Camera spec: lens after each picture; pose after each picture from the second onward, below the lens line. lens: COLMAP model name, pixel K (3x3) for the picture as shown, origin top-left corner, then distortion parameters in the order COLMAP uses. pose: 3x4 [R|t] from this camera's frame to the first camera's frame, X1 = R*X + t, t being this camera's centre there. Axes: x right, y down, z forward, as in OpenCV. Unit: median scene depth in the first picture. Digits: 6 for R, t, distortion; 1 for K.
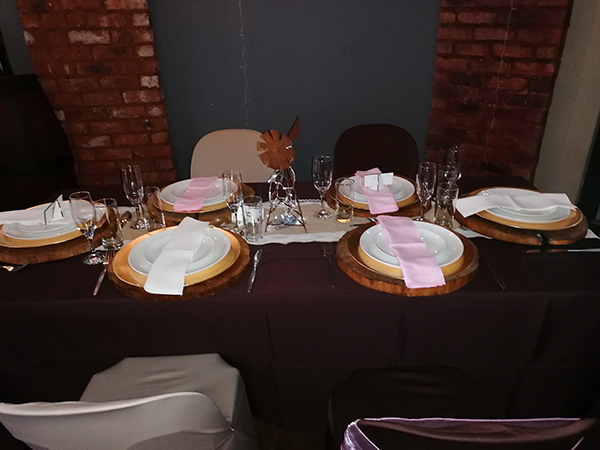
lens RADIAL K [[446.9, 0, 299.9], [0, 446.9, 225.7], [0, 0, 1]] dist [0.056228, -0.040139]
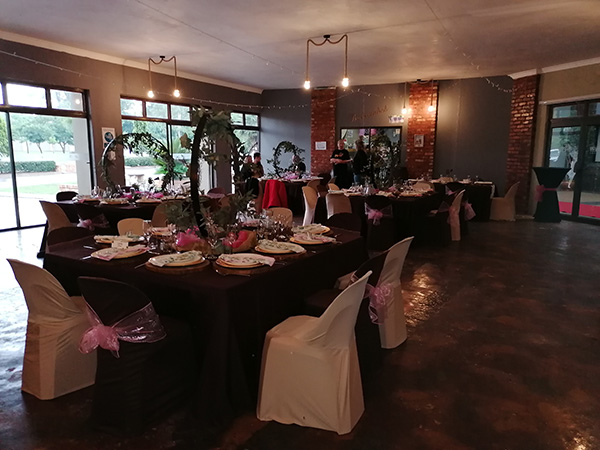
lens RADIAL K [[446.9, 0, 300.6], [0, 446.9, 224.7], [0, 0, 1]] dist [0.056228, -0.040139]
pose [[0.847901, 0.115045, -0.517521, 0.941041], [-0.259966, 0.940978, -0.216745, 1.490471], [0.462041, 0.318316, 0.827764, -3.105904]]
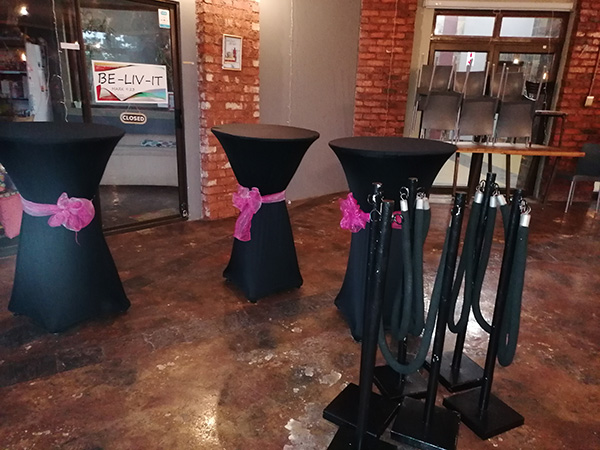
lens RADIAL K [[446.9, 0, 301.5], [0, 446.9, 226.6], [0, 0, 1]] dist [0.056228, -0.040139]
pose [[0.767260, -0.134356, 0.627104, -1.446193], [0.233993, 0.969050, -0.078673, 0.255839], [-0.597125, 0.207101, 0.774952, -0.453438]]
